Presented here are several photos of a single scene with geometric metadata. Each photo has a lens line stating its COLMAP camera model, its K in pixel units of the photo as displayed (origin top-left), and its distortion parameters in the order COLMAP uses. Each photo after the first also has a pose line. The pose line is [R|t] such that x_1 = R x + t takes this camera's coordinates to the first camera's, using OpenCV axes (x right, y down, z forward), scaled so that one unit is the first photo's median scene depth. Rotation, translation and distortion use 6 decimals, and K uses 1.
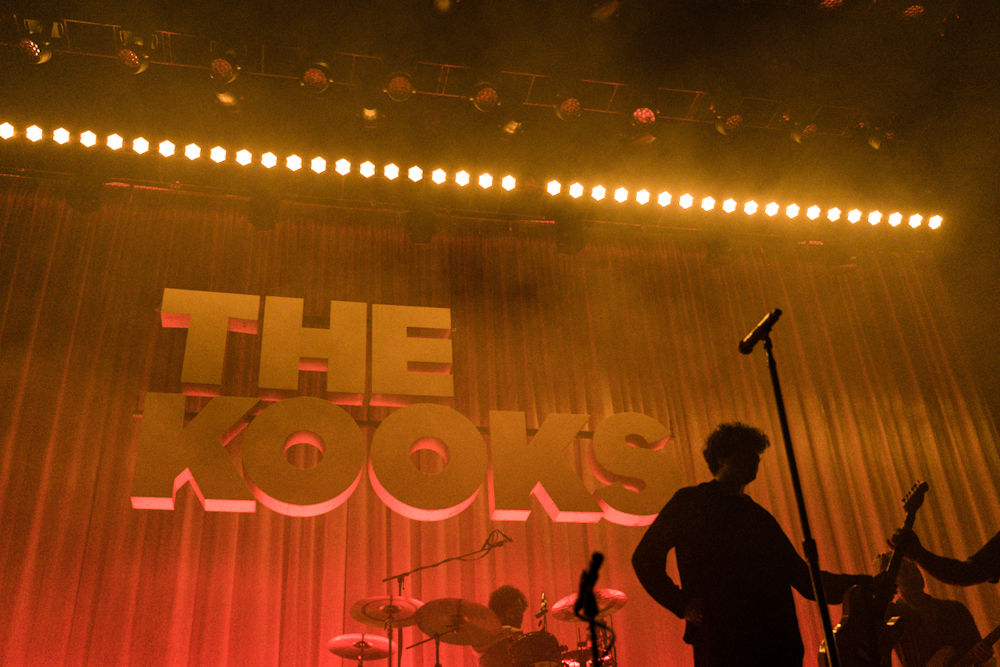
lens RADIAL K [[985.2, 0, 500.0], [0, 985.2, 333.5], [0, 0, 1]] dist [0.002226, -0.002015]
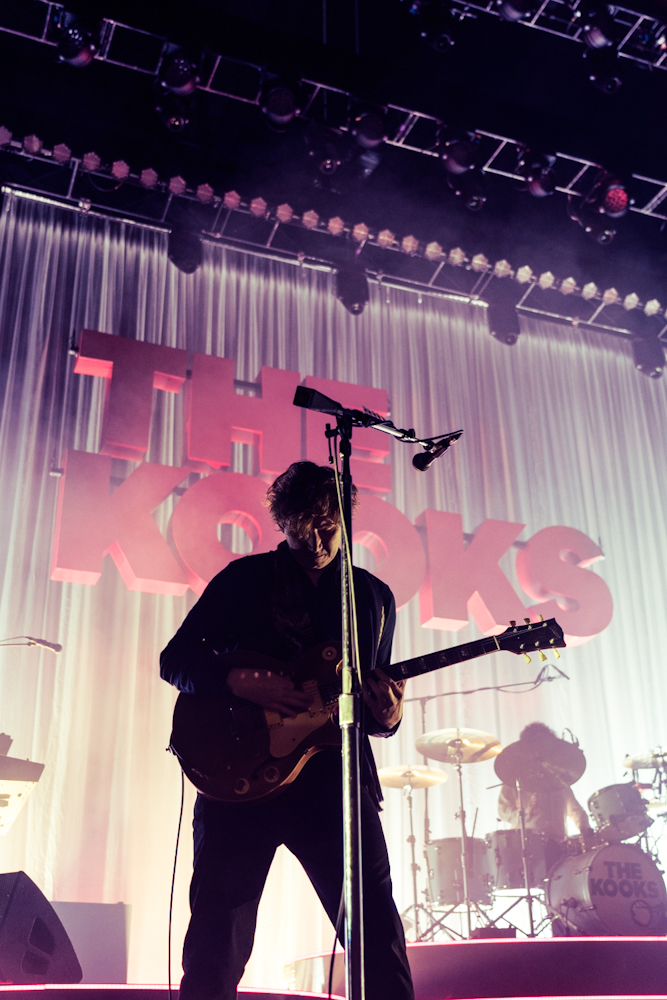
lens RADIAL K [[1068.6, 0, 333.5], [0, 1068.6, 500.0], [0, 0, 1]] dist [0.016498, 0.021598]
pose [[0.983349, 0.110654, 0.144157, -0.238374], [-0.126864, 0.985960, 0.108573, -0.026954], [-0.130119, -0.125053, 0.983581, 0.023536]]
